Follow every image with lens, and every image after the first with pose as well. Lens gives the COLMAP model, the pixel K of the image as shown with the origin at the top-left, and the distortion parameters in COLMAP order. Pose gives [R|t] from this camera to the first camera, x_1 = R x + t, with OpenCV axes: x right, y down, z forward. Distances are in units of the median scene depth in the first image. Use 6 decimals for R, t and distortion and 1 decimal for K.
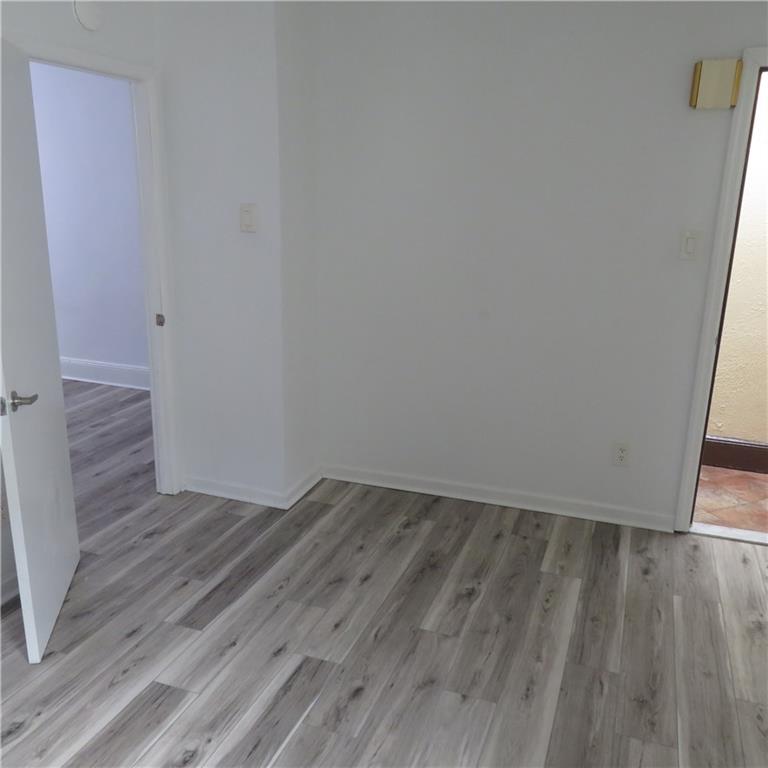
lens RADIAL K [[734.3, 0, 379.4], [0, 734.3, 395.7], [0, 0, 1]] dist [-0.005933, -0.004756]
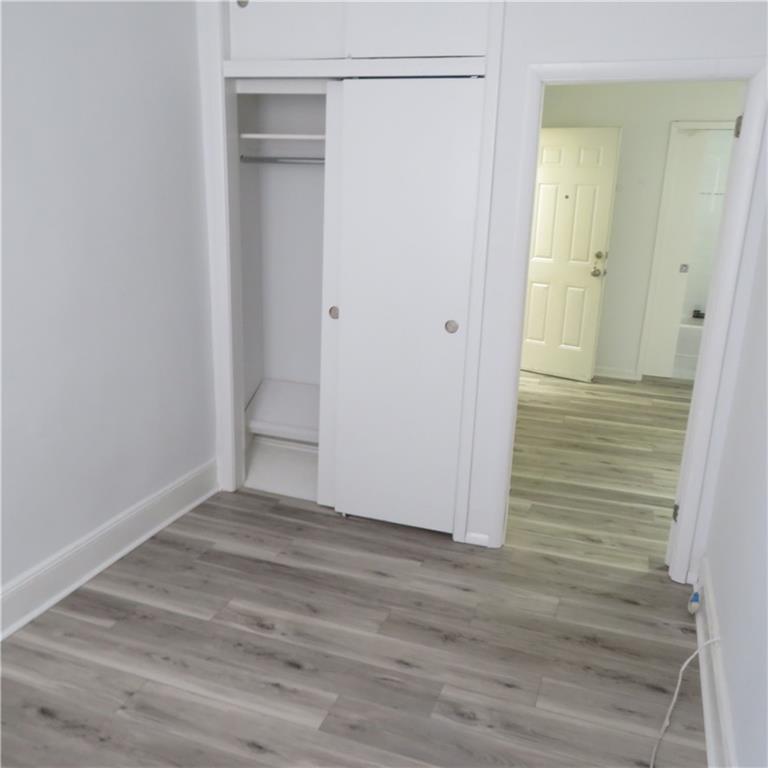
lens RADIAL K [[734.3, 0, 379.4], [0, 734.3, 395.7], [0, 0, 1]] dist [-0.005933, -0.004756]
pose [[-0.007662, -0.303674, 0.952745, -1.305105], [0.247823, 0.922473, 0.296018, -0.399202], [-0.968775, 0.238380, 0.068190, 1.250868]]
